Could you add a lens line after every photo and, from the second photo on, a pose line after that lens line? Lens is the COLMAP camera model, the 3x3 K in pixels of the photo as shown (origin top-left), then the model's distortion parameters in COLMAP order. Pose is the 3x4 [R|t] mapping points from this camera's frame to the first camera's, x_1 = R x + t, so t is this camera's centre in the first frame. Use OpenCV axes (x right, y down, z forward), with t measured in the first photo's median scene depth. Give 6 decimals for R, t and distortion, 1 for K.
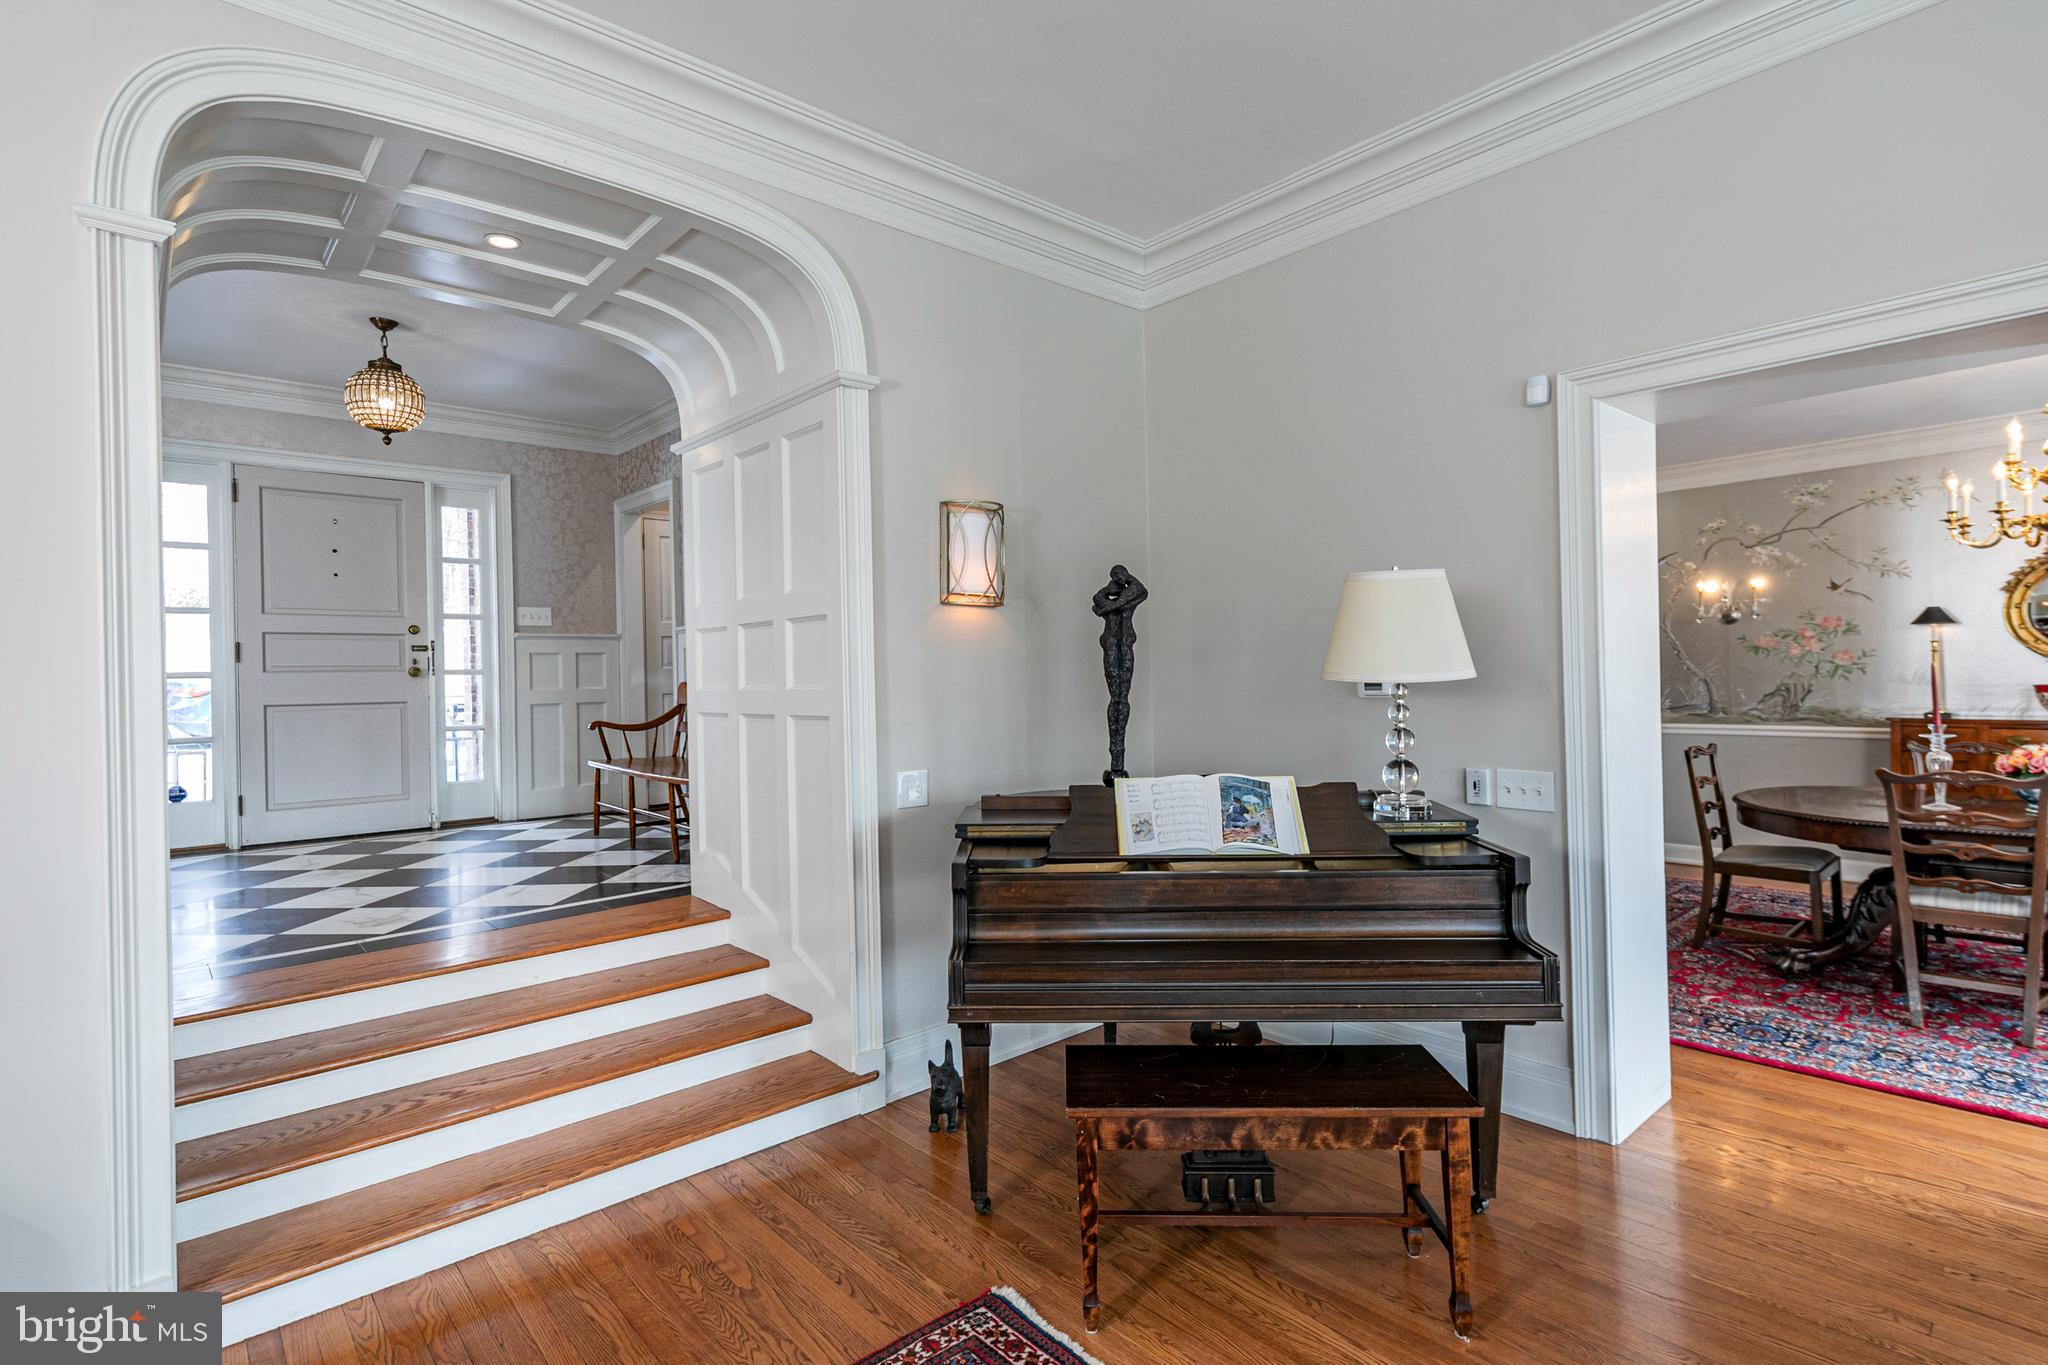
lens RADIAL K [[1016.2, 0, 1039.5], [0, 1016.2, 672.8], [0, 0, 1]] dist [-0.000096, -0.000010]
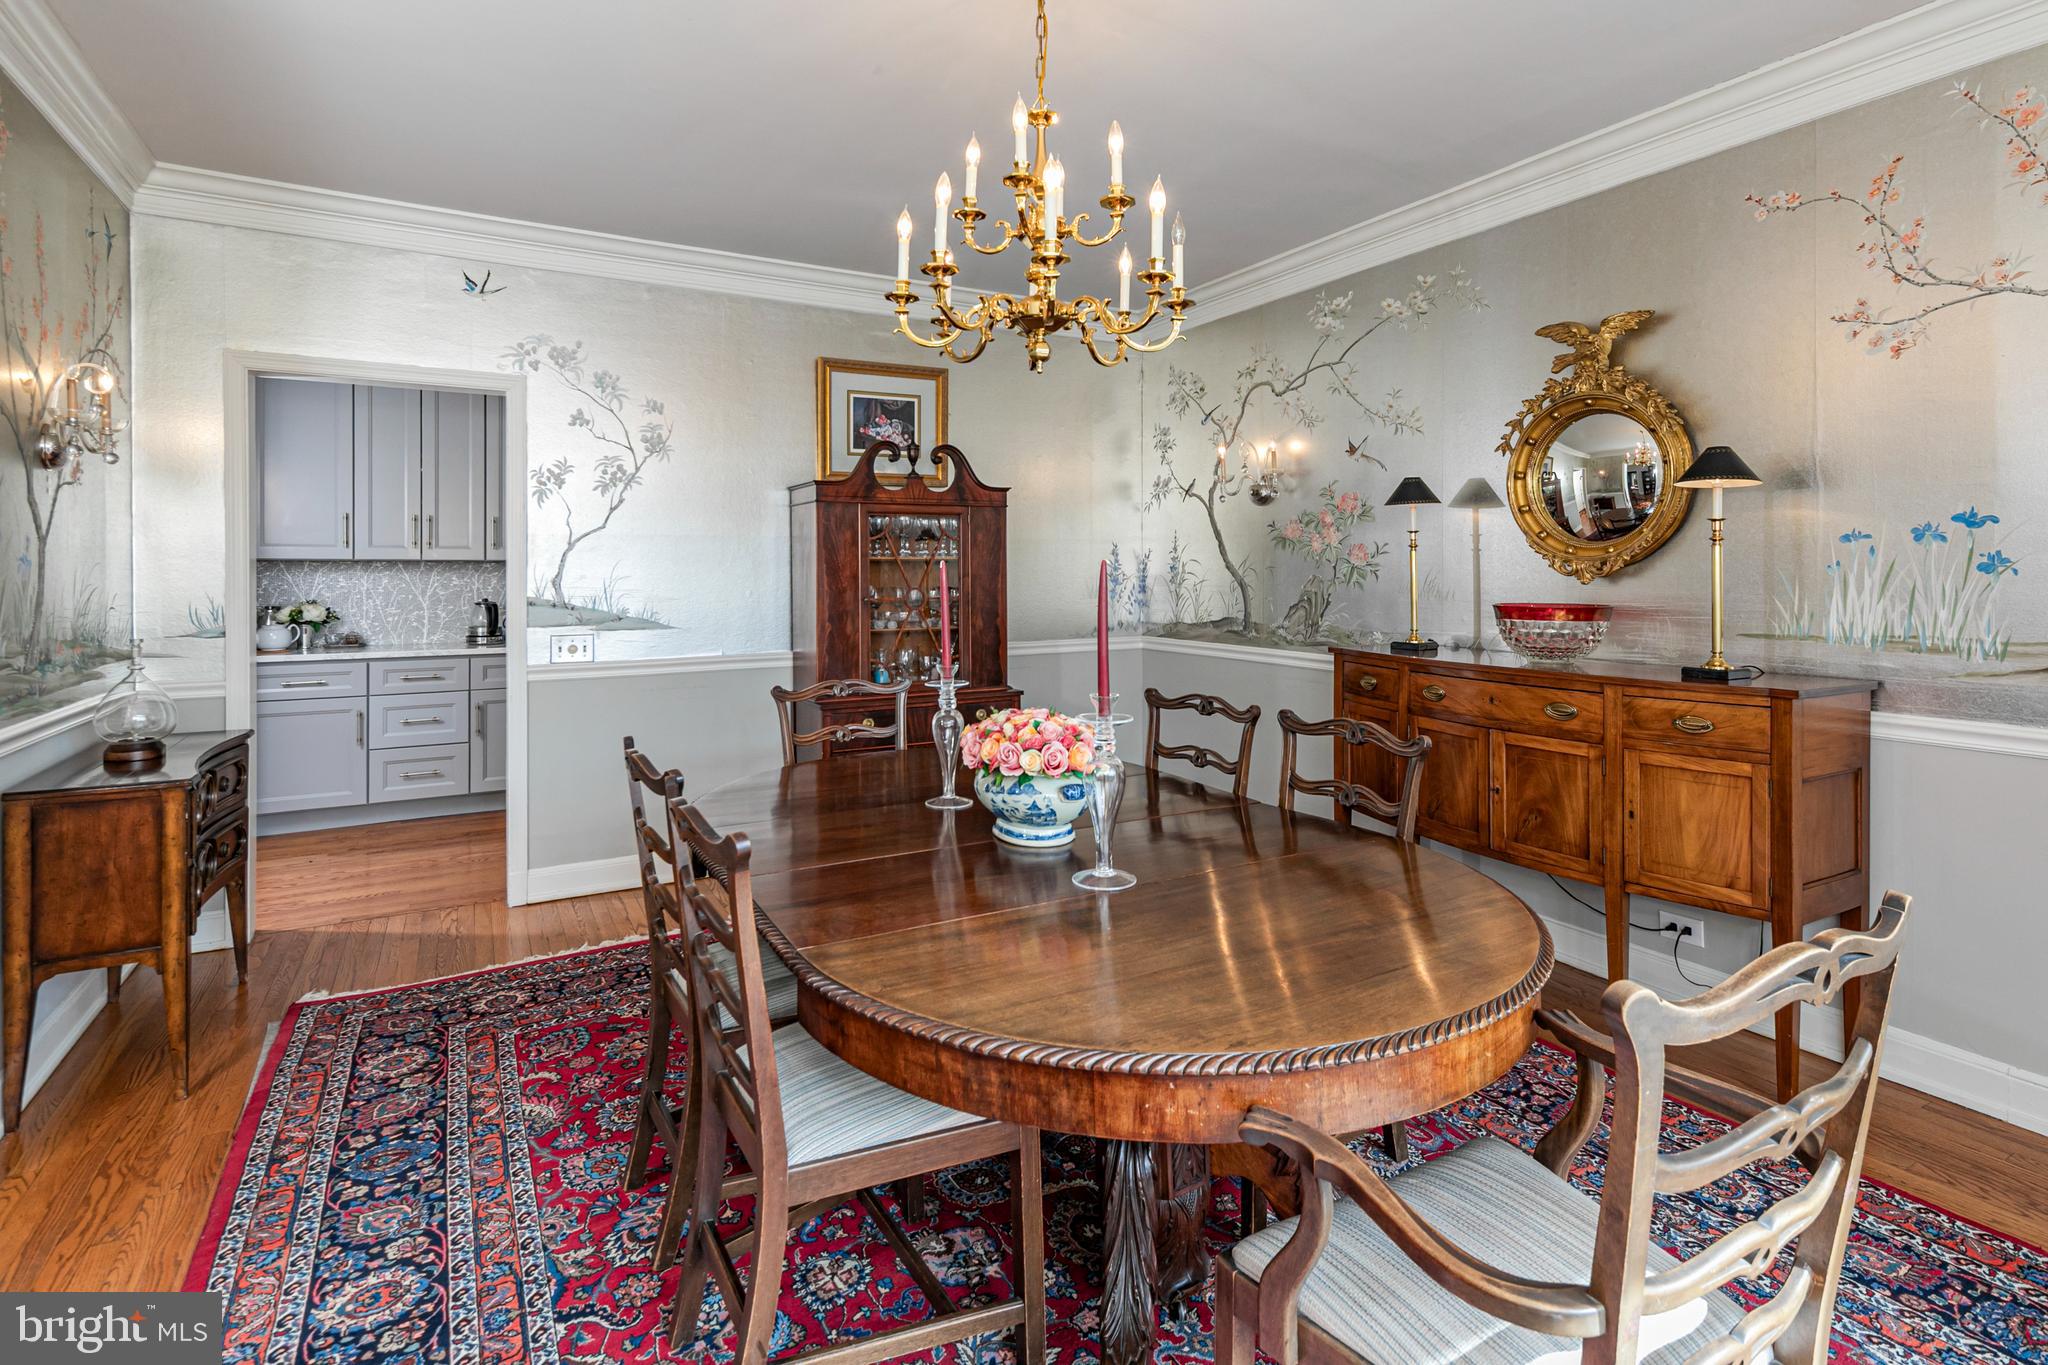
lens RADIAL K [[1035.7, 0, 1017.3], [0, 1035.7, 574.0], [0, 0, 1]] dist [0.000346, 0.000256]
pose [[0.978055, 0.021023, -0.207285, 0.725285], [-0.018580, 0.999733, 0.013725, -0.007639], [0.207518, -0.009573, 0.978184, 0.286094]]
